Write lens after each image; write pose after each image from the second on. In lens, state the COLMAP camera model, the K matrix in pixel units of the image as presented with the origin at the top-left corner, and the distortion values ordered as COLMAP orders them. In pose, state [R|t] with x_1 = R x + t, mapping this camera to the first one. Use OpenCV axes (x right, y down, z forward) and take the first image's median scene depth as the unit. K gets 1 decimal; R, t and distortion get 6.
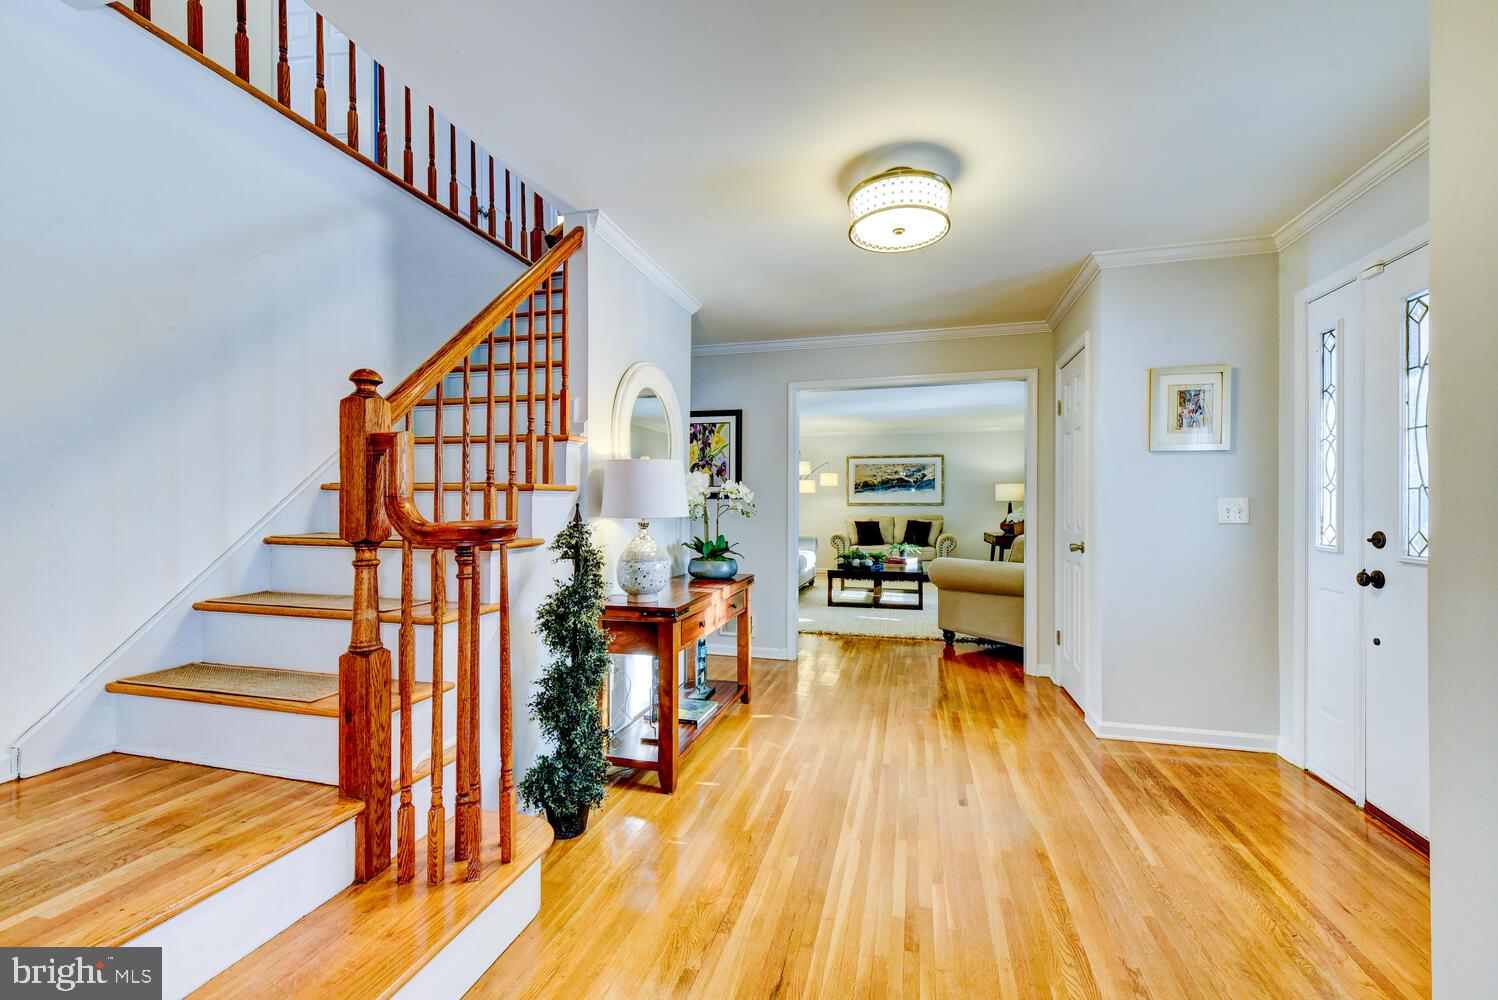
lens RADIAL K [[590.4, 0, 752.0], [0, 590.4, 503.2], [0, 0, 1]] dist [0.013676, 0.000052]
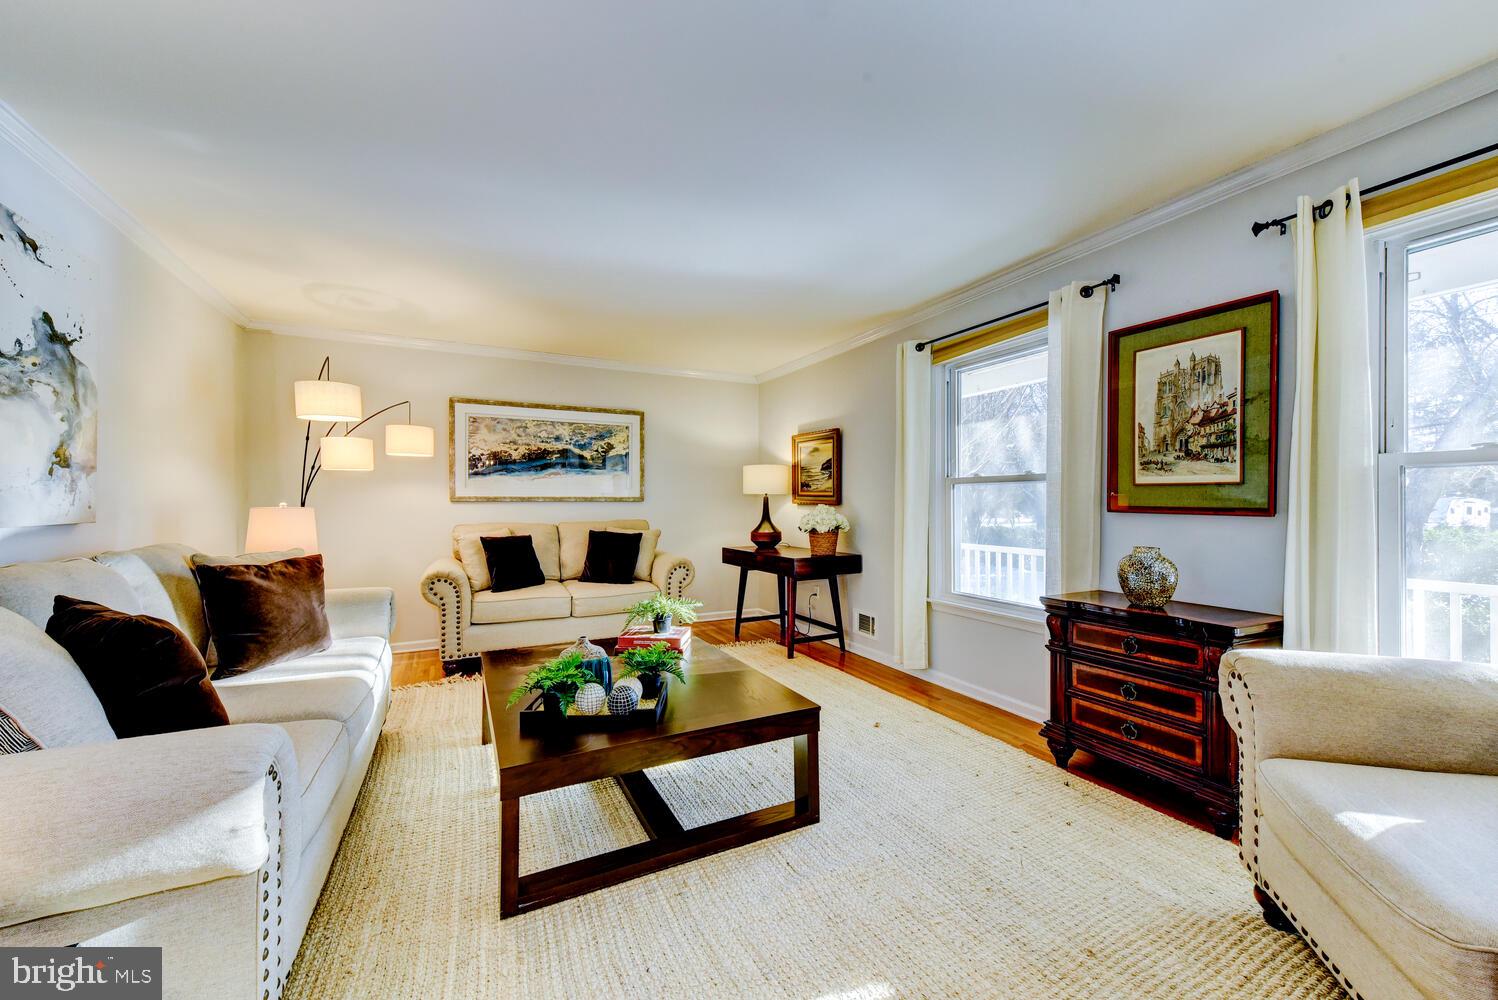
lens RADIAL K [[590.4, 0, 762.7], [0, 590.4, 503.8], [0, 0, 1]] dist [0.013676, 0.000052]
pose [[0.738951, -0.002905, 0.673752, 0.055446], [0.000793, 0.999994, 0.003441, 0.006875], [-0.673758, -0.002009, 0.738949, 0.964848]]
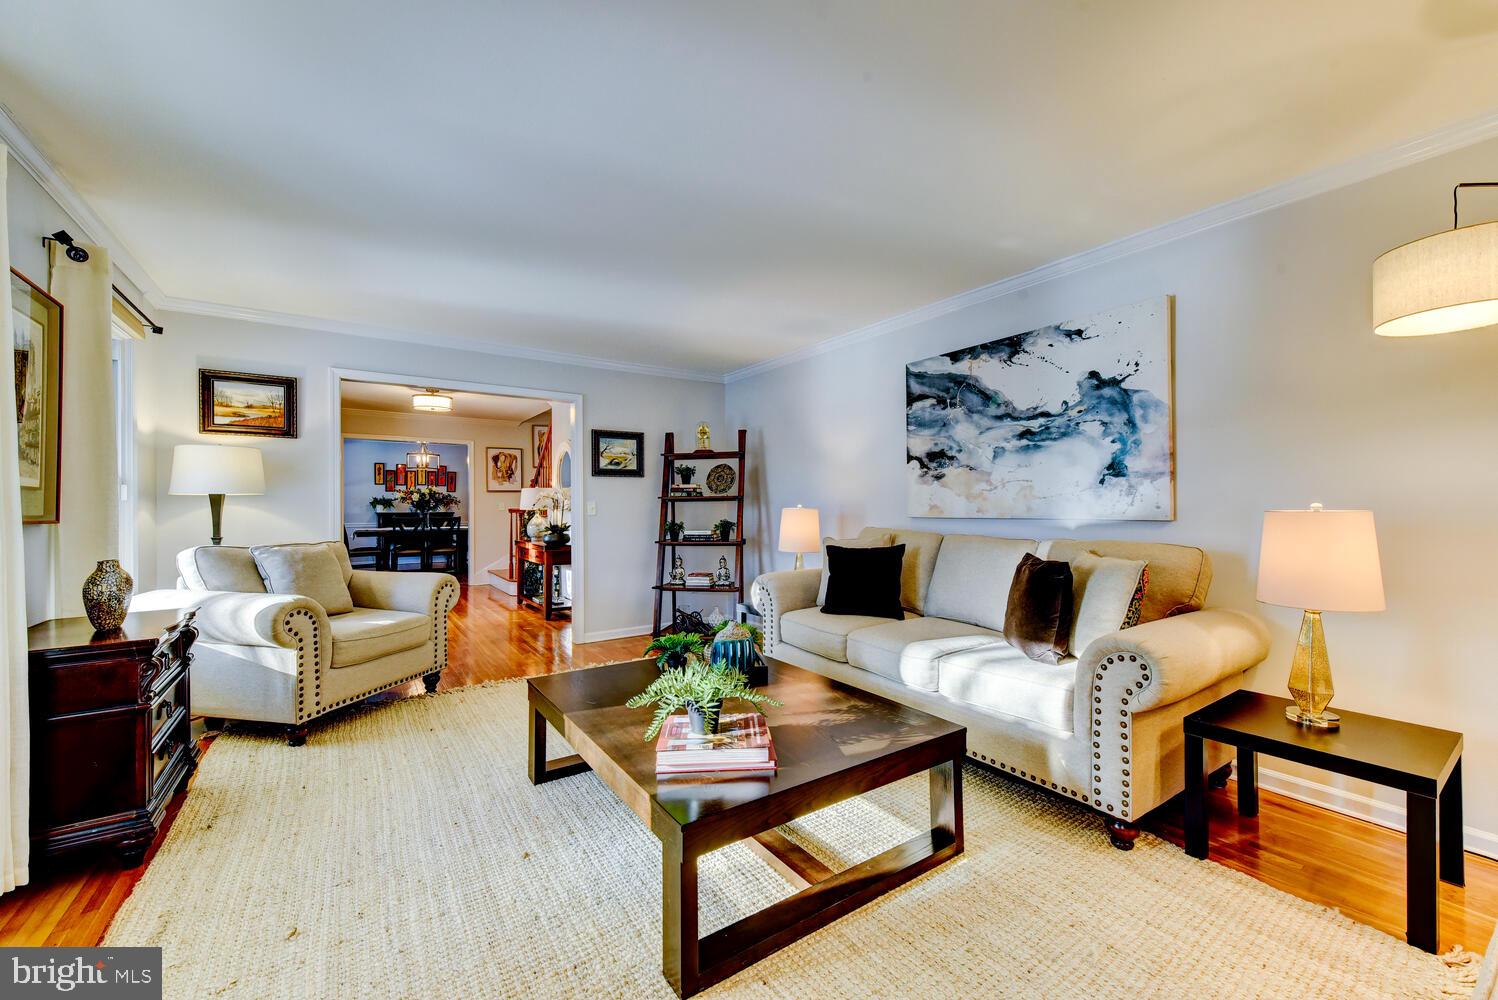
lens RADIAL K [[590.4, 0, 749.7], [0, 590.4, 502.9], [0, 0, 1]] dist [0.013676, 0.000052]
pose [[-0.652898, -0.001621, -0.757444, 0.635924], [0.003894, 0.999977, -0.005496, 0.008300], [0.757436, -0.006538, -0.652876, 1.730883]]
